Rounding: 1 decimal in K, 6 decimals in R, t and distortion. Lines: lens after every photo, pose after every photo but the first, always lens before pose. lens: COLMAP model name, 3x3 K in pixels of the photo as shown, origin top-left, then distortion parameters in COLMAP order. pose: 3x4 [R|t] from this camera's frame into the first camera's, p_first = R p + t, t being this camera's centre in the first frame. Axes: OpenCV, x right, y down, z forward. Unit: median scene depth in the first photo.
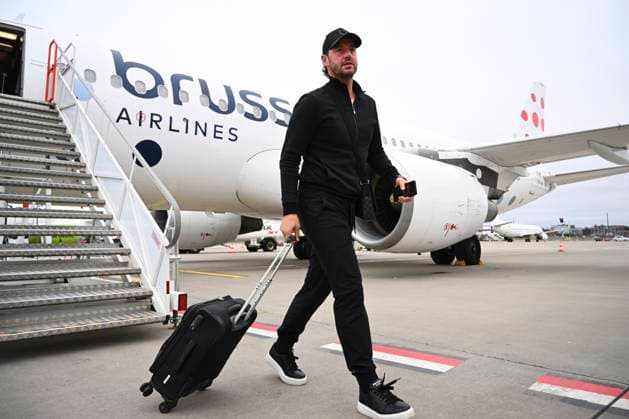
lens RADIAL K [[442.7, 0, 310.1], [0, 442.7, 199.0], [0, 0, 1]] dist [0.006849, 0.003424]
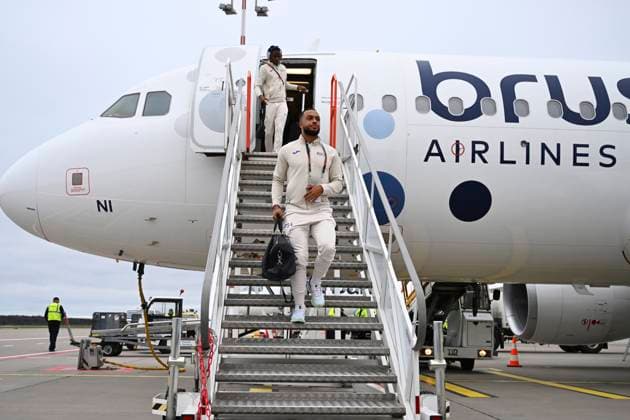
lens RADIAL K [[713.1, 0, 309.6], [0, 713.1, 234.4], [0, 0, 1]] dist [0.000722, 0.020489]
pose [[0.794449, -0.052580, -0.605051, 0.092820], [0.034314, 0.998540, -0.041720, -0.013534], [0.606361, 0.012383, 0.795093, -0.018059]]
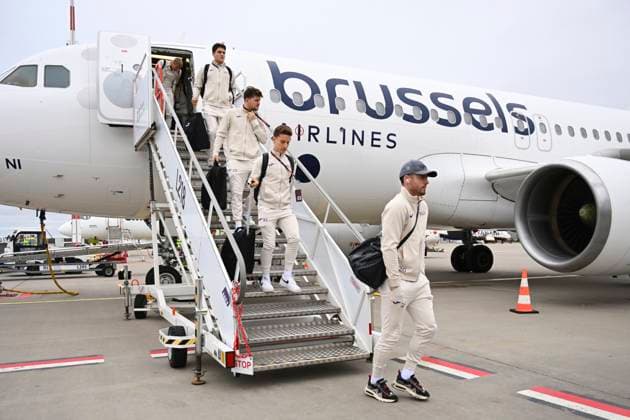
lens RADIAL K [[513.2, 0, 314.7], [0, 513.2, 257.9], [0, 0, 1]] dist [-0.006186, 0.001517]
pose [[0.961725, 0.014700, -0.273621, -0.035479], [0.022795, 0.990807, 0.133351, -0.055278], [0.273066, -0.134484, 0.952549, -0.092286]]
